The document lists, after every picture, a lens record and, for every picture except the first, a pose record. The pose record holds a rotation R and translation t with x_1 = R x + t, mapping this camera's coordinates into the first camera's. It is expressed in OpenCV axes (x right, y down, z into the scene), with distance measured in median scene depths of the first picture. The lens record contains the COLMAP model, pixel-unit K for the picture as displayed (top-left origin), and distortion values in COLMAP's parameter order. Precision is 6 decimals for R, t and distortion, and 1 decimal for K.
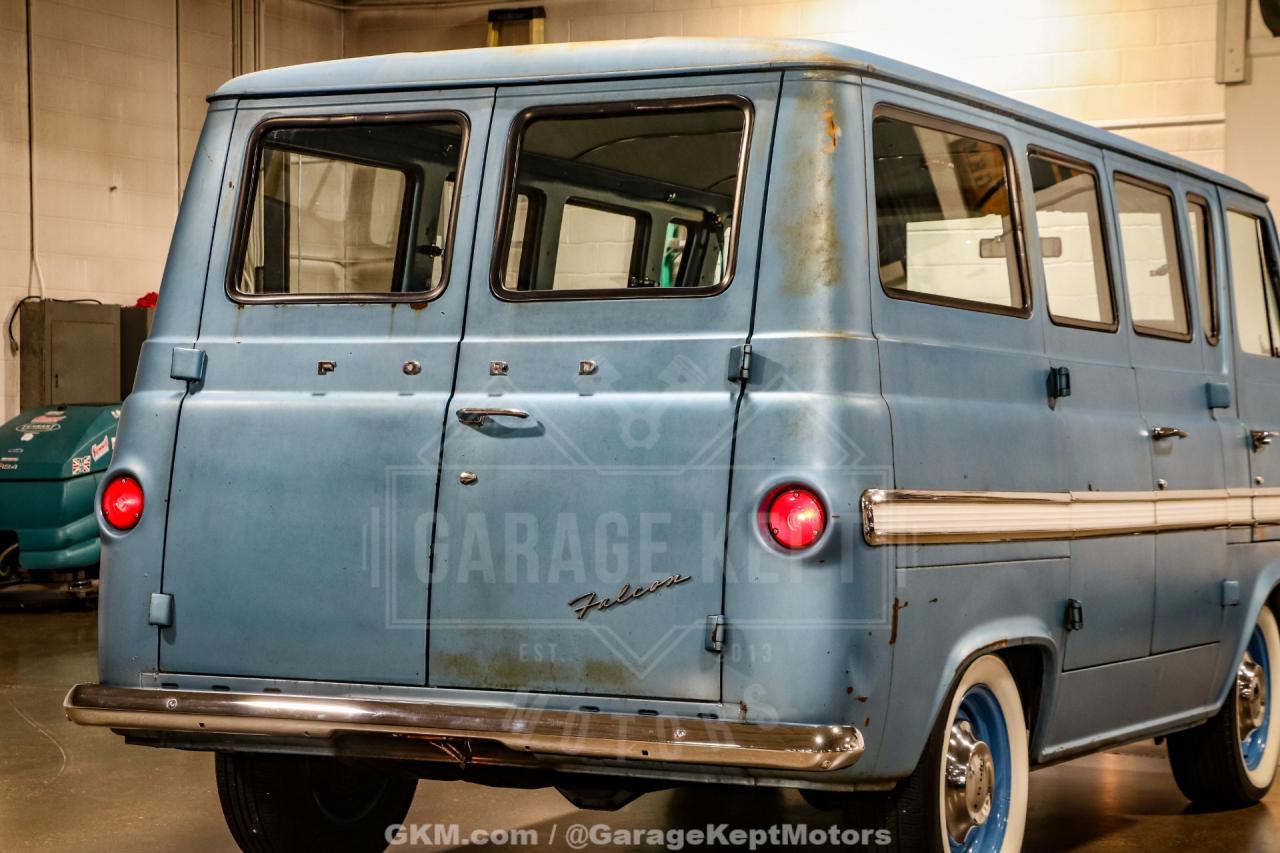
lens RADIAL K [[2734.6, 0, 647.3], [0, 2734.6, 461.6], [0, 0, 1]] dist [0.353380, 0.475371]
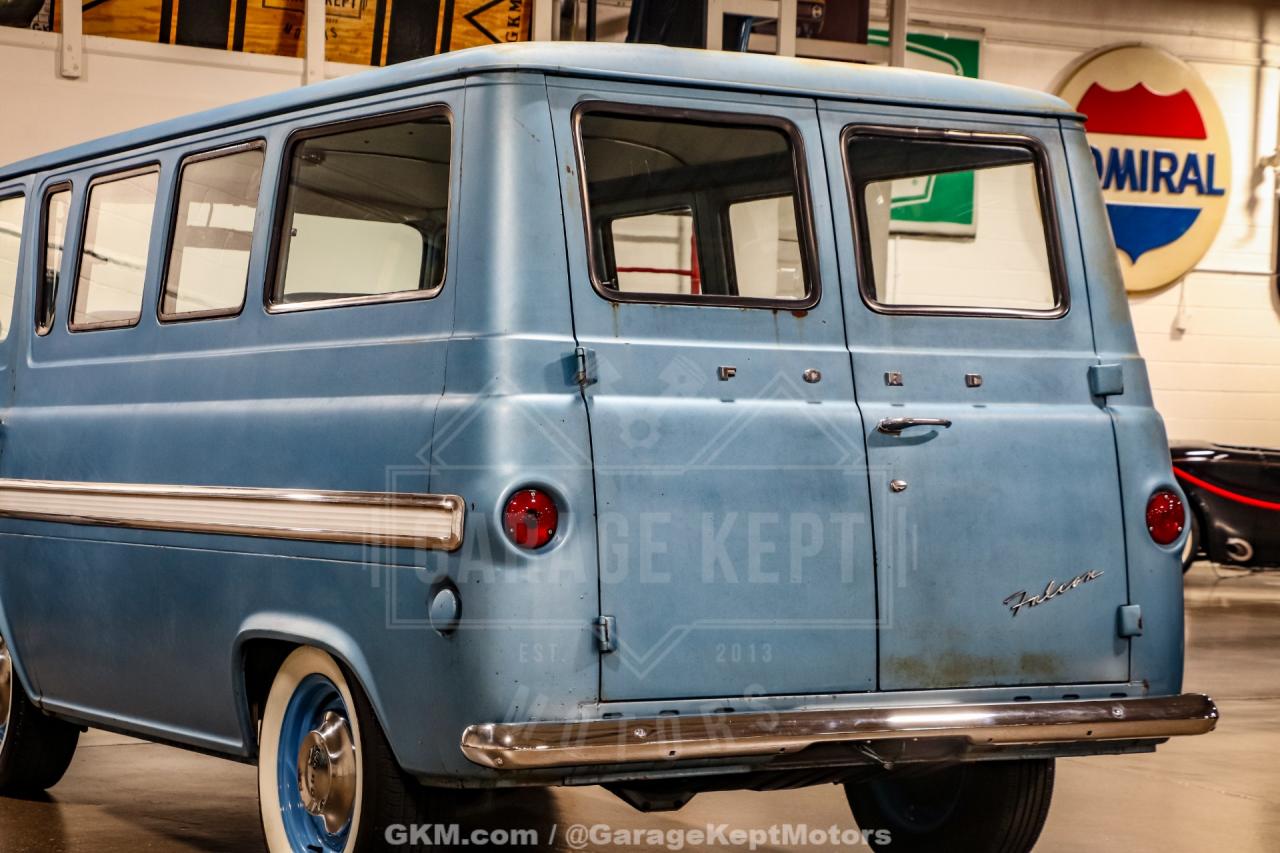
lens RADIAL K [[2734.6, 0, 647.3], [0, 2734.6, 461.6], [0, 0, 1]] dist [0.353380, 0.475371]
pose [[0.534289, -0.009224, 0.845252, -0.965412], [-0.001373, 0.999930, 0.011780, -0.014723], [-0.845301, -0.007454, 0.534239, 0.519677]]
